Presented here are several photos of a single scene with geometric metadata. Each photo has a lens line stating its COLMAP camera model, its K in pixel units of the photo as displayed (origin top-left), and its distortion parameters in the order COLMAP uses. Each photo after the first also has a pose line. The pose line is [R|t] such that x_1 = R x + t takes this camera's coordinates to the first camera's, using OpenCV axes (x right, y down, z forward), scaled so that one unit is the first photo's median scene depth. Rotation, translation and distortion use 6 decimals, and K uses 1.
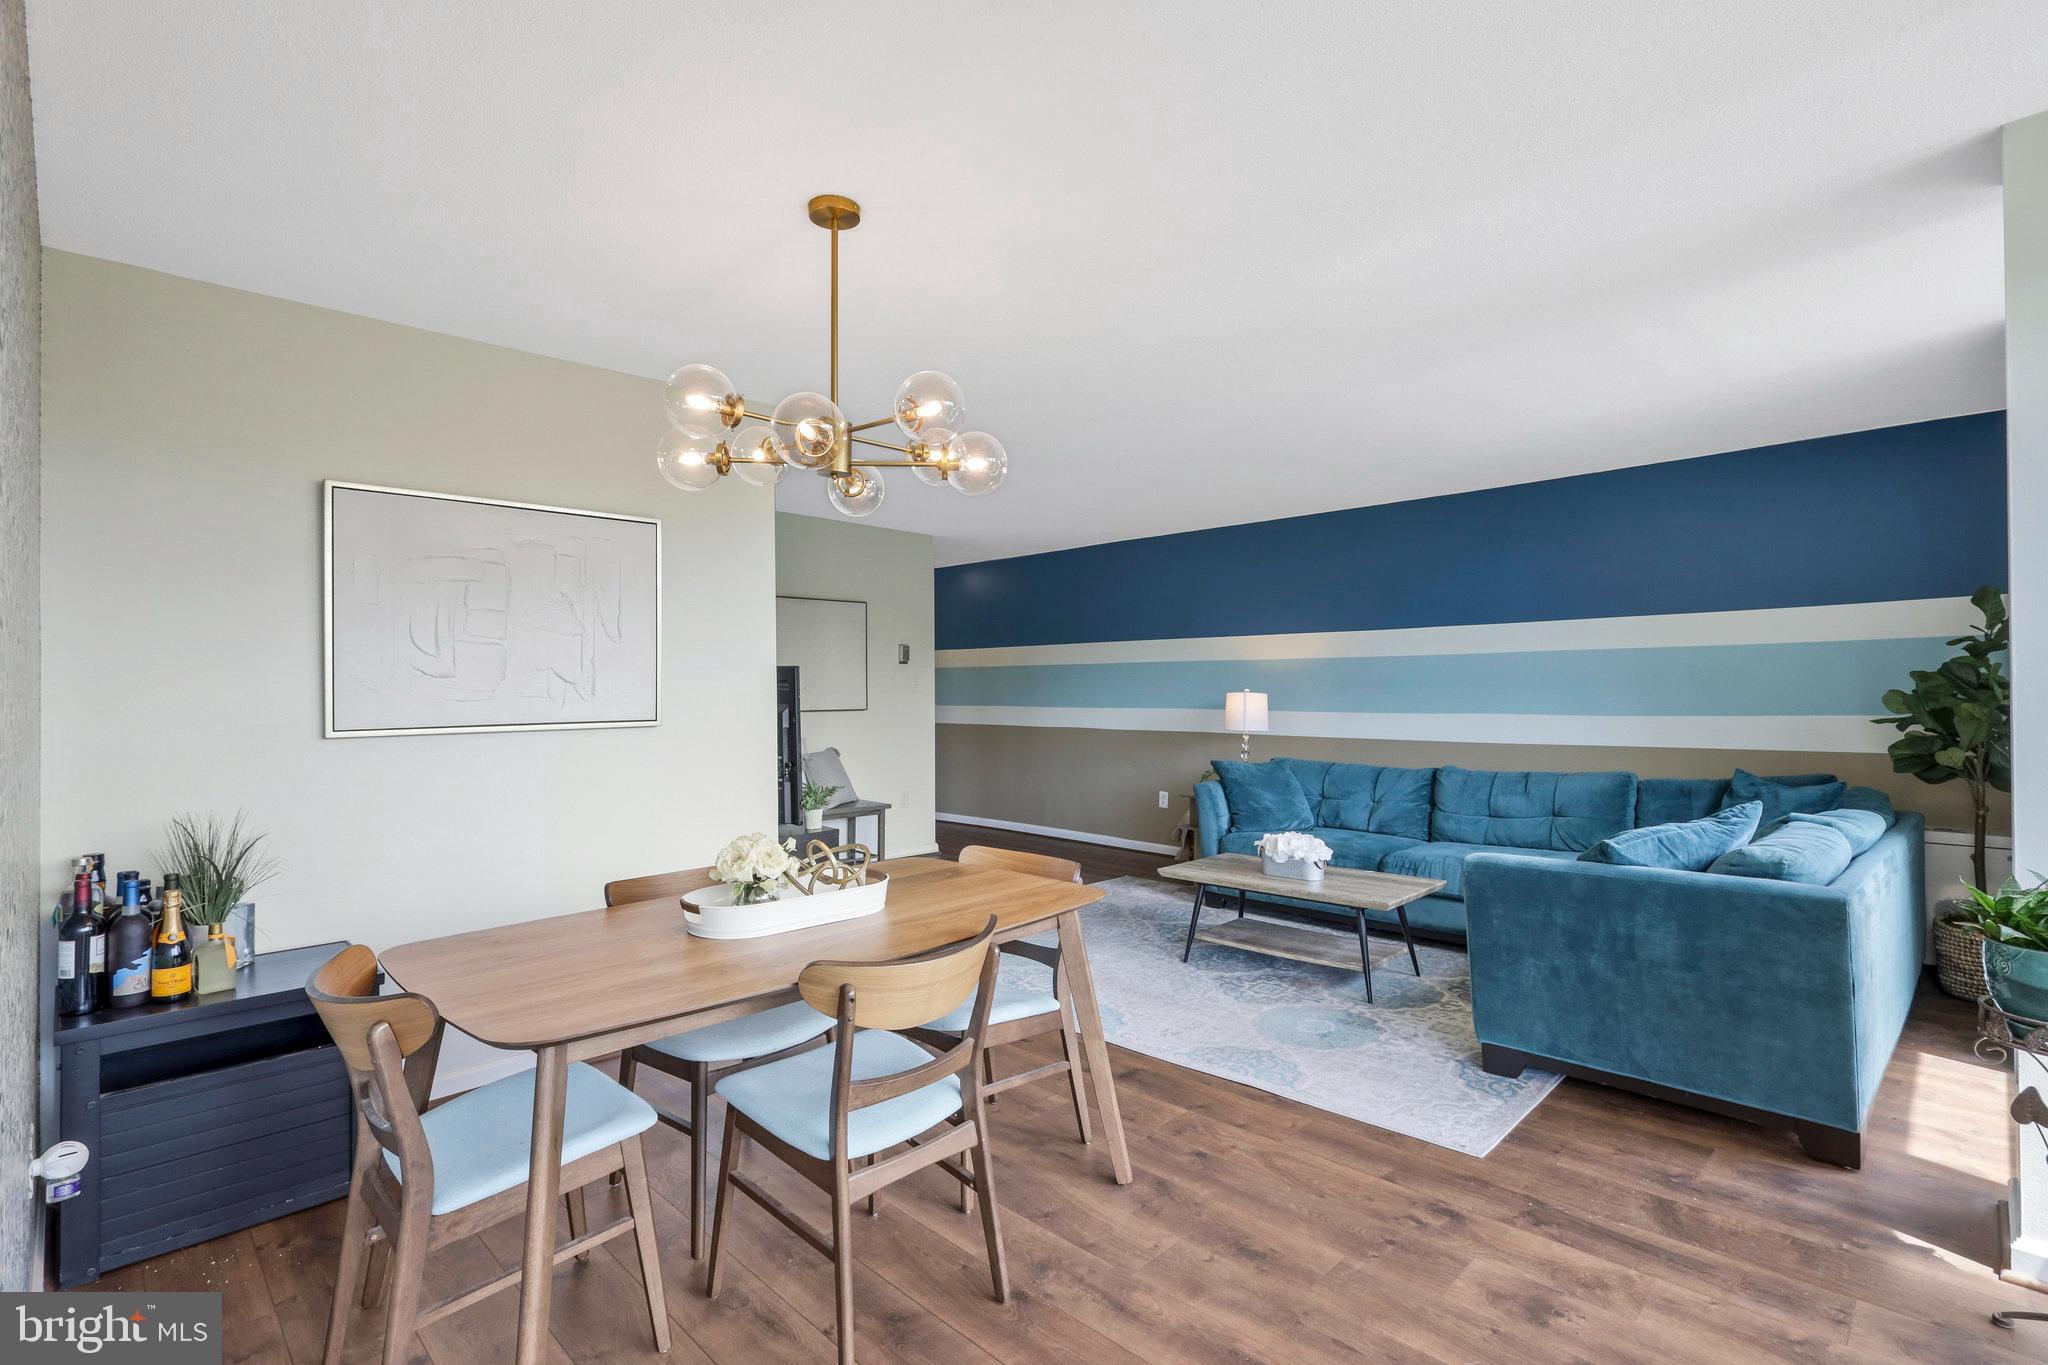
lens RADIAL K [[955.4, 0, 1023.7], [0, 955.4, 680.1], [0, 0, 1]] dist [0.002286, 0.000293]
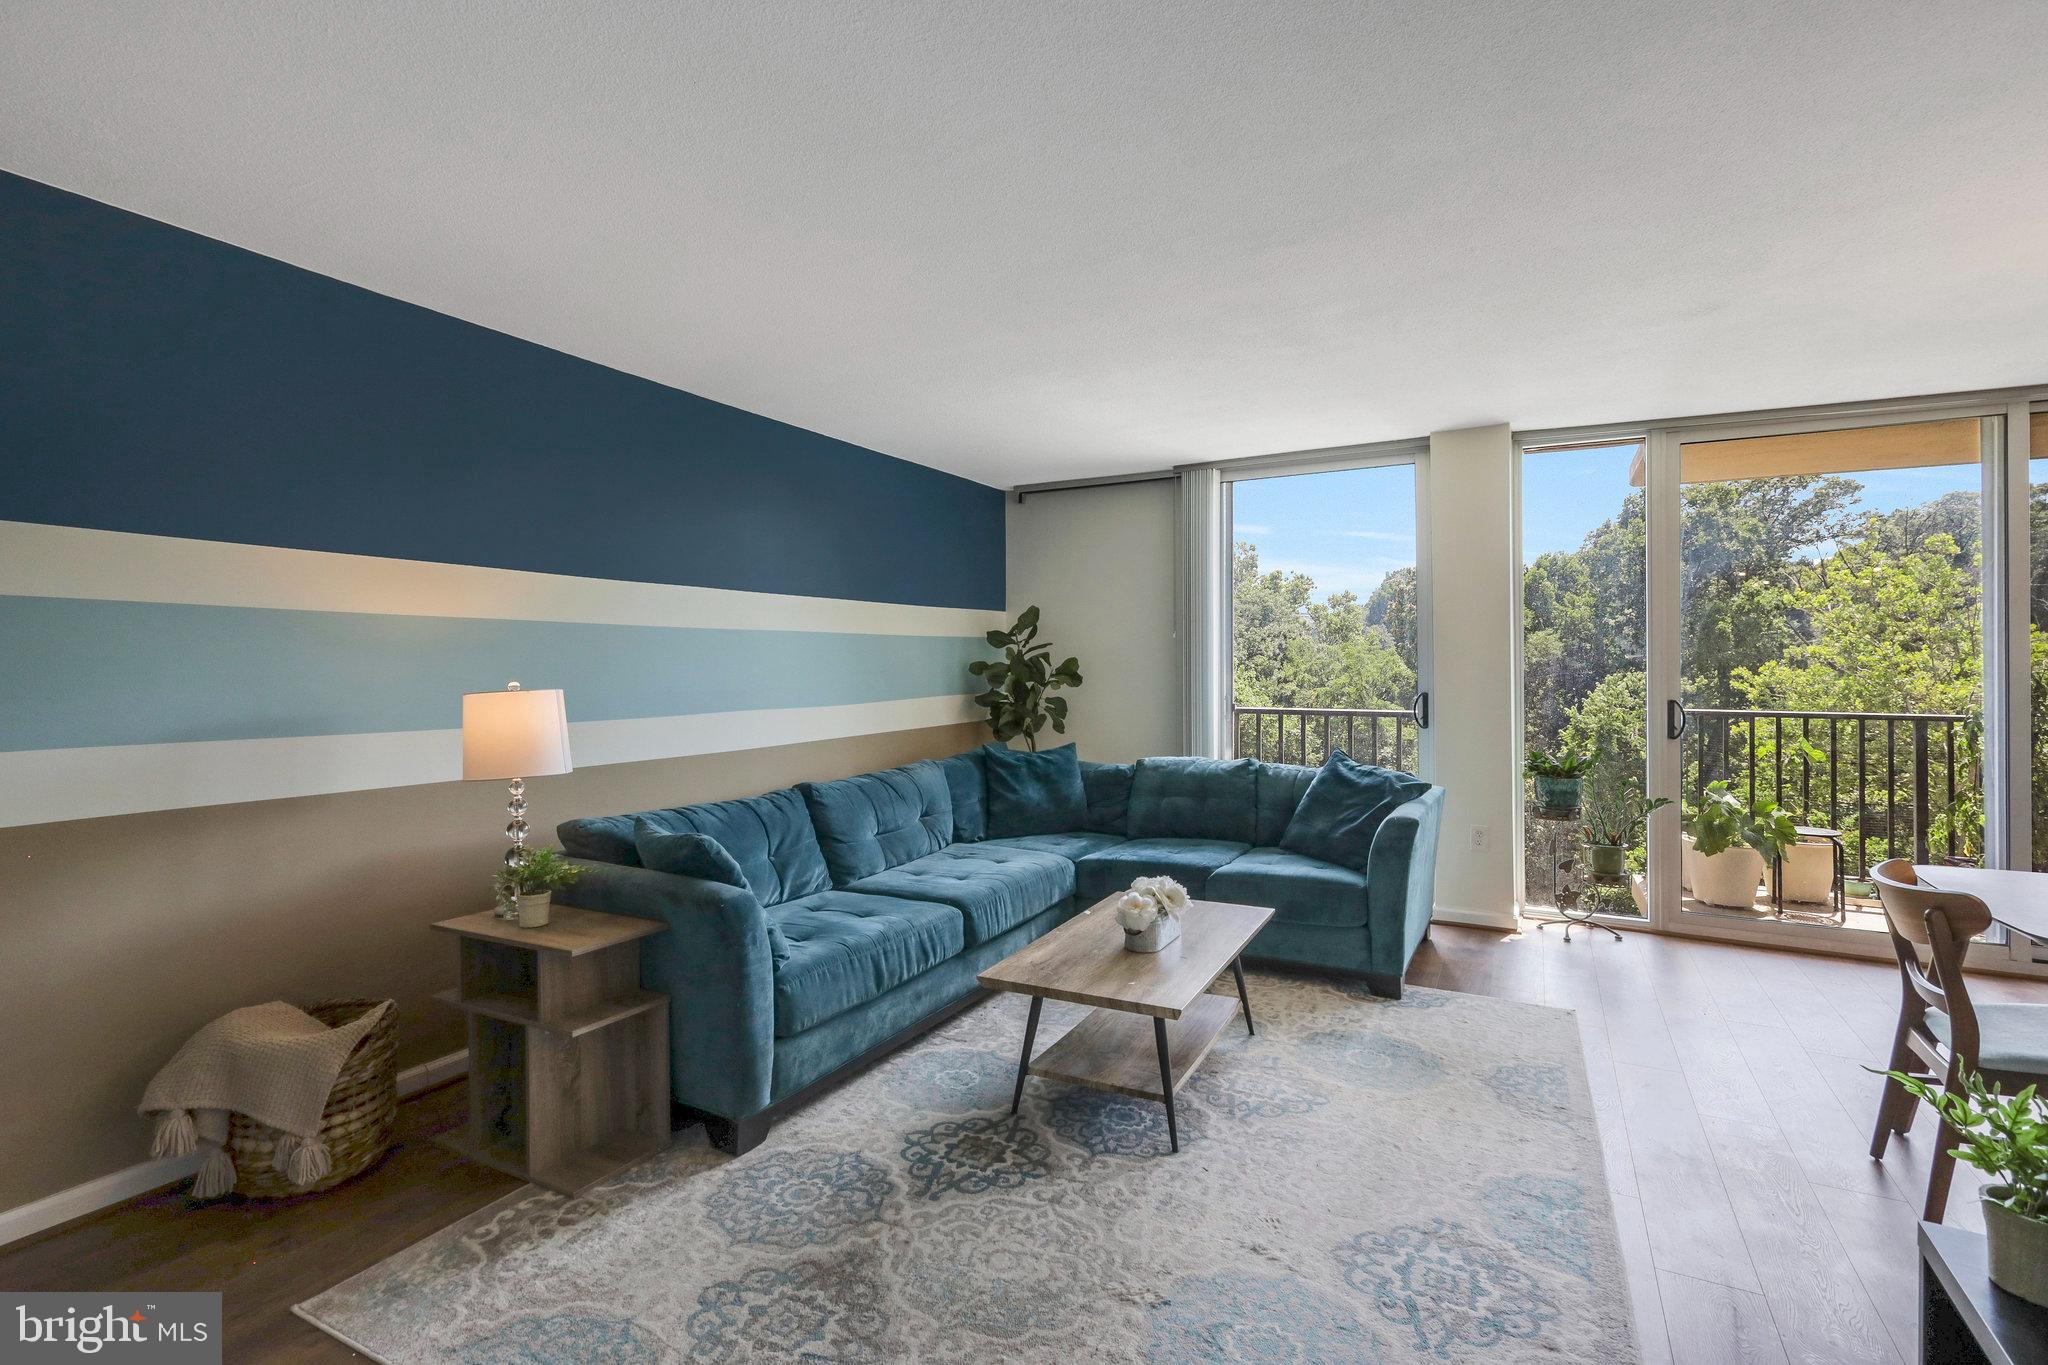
lens RADIAL K [[955.4, 0, 1028.3], [0, 955.4, 666.8], [0, 0, 1]] dist [0.002286, 0.000293]
pose [[-0.294322, 0.005891, 0.955688, -0.384692], [-0.004070, 0.999964, -0.007417, 0.009290], [-0.955698, -0.006072, -0.294287, 1.354167]]
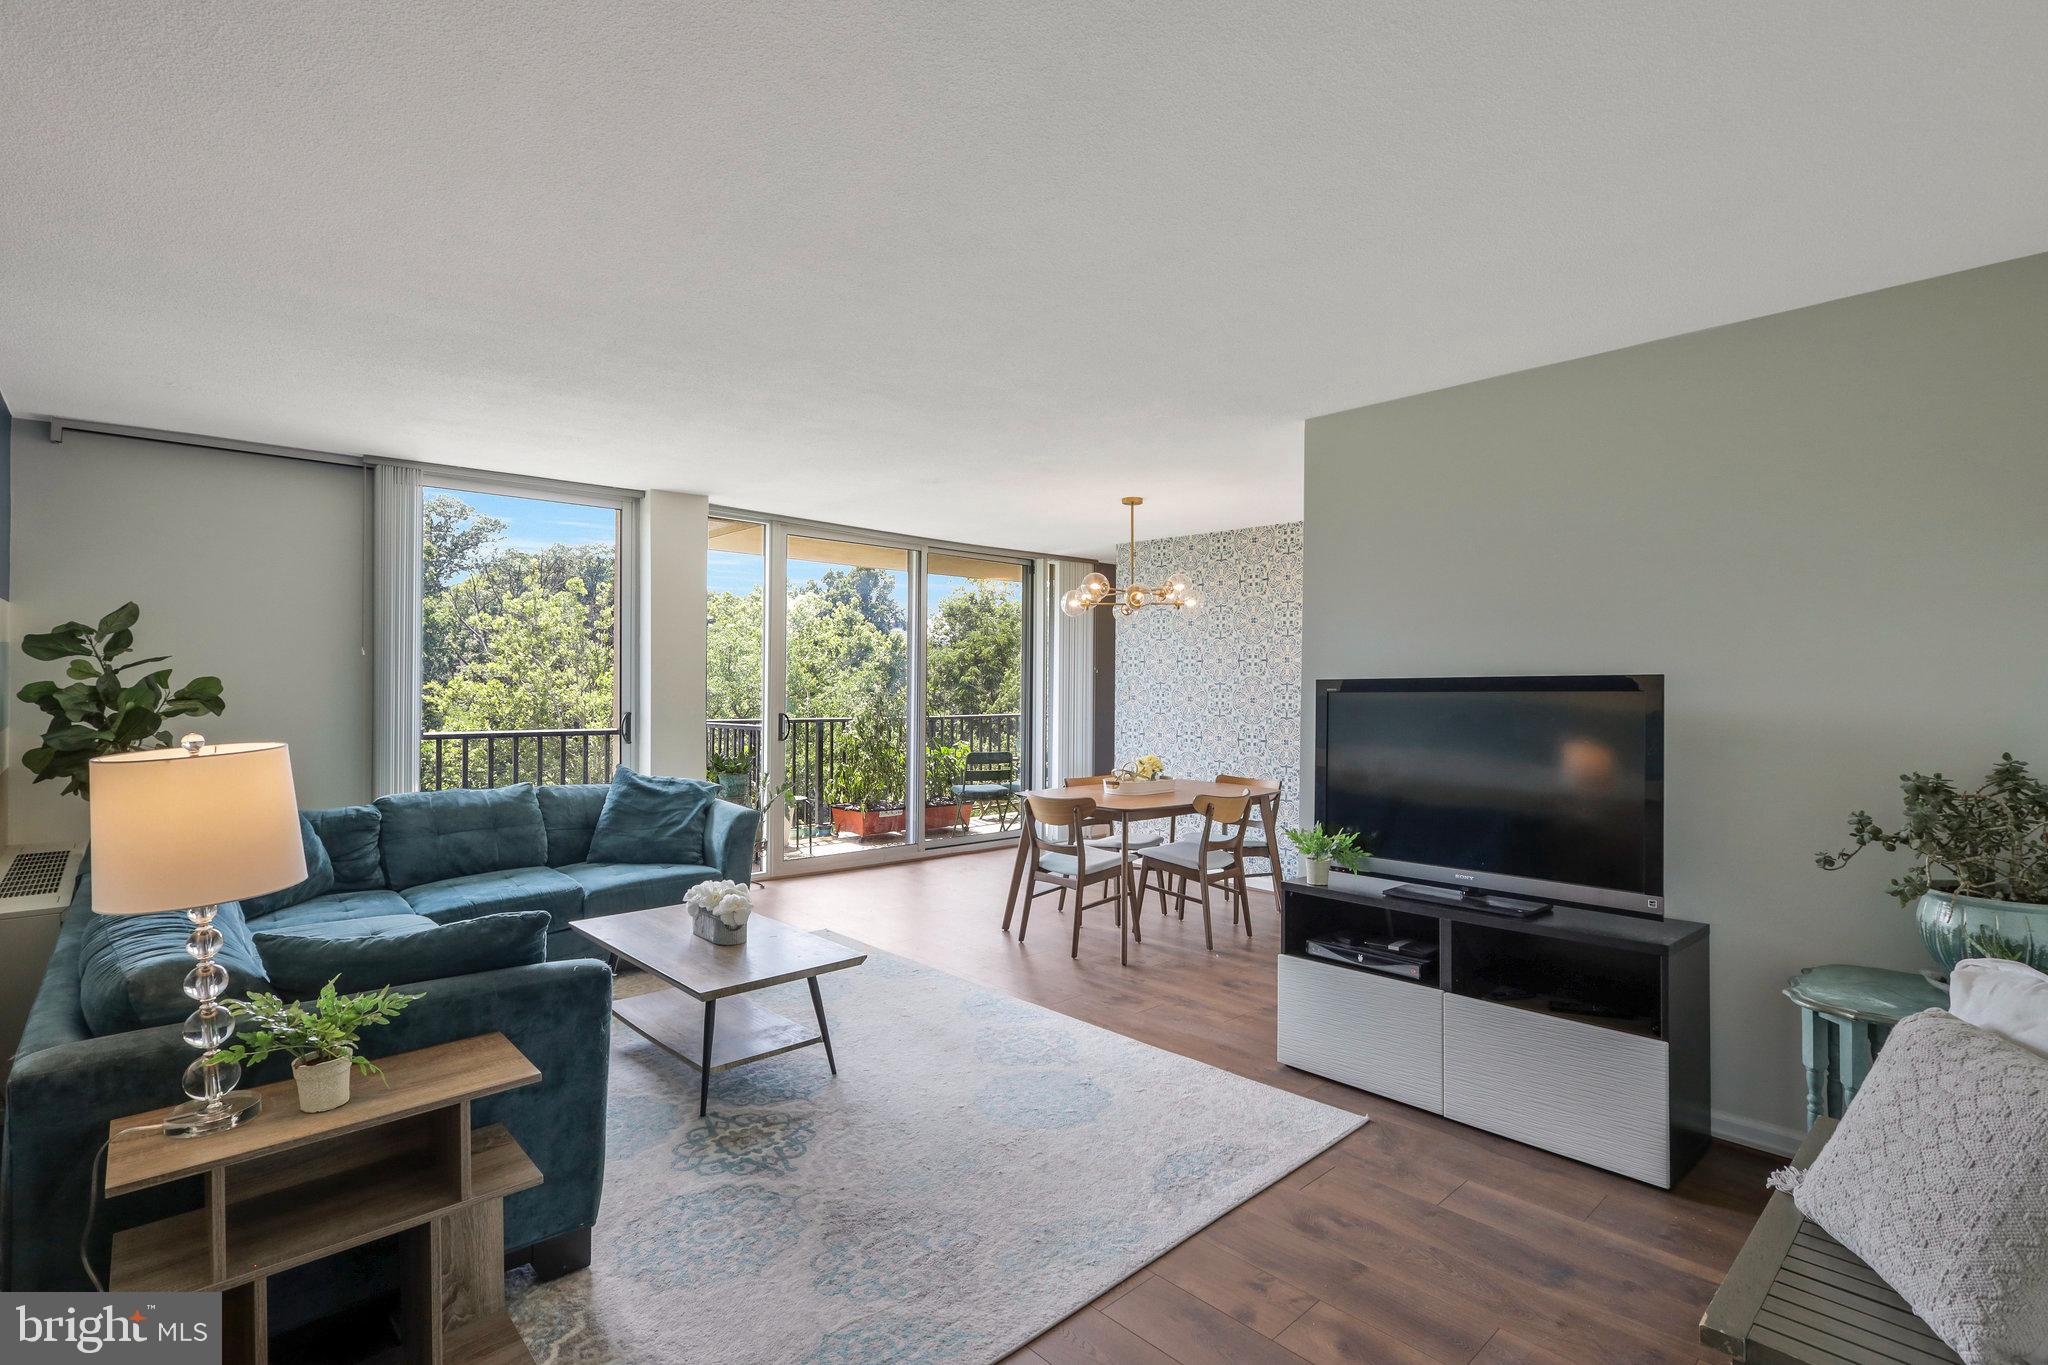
lens RADIAL K [[955.4, 0, 1022.4], [0, 955.4, 690.3], [0, 0, 1]] dist [0.002286, 0.000293]
pose [[-0.999216, -0.002548, 0.039519, -0.006800], [-0.002560, 0.999997, -0.000249, -0.002350], [-0.039518, -0.000350, -0.999219, 1.871593]]
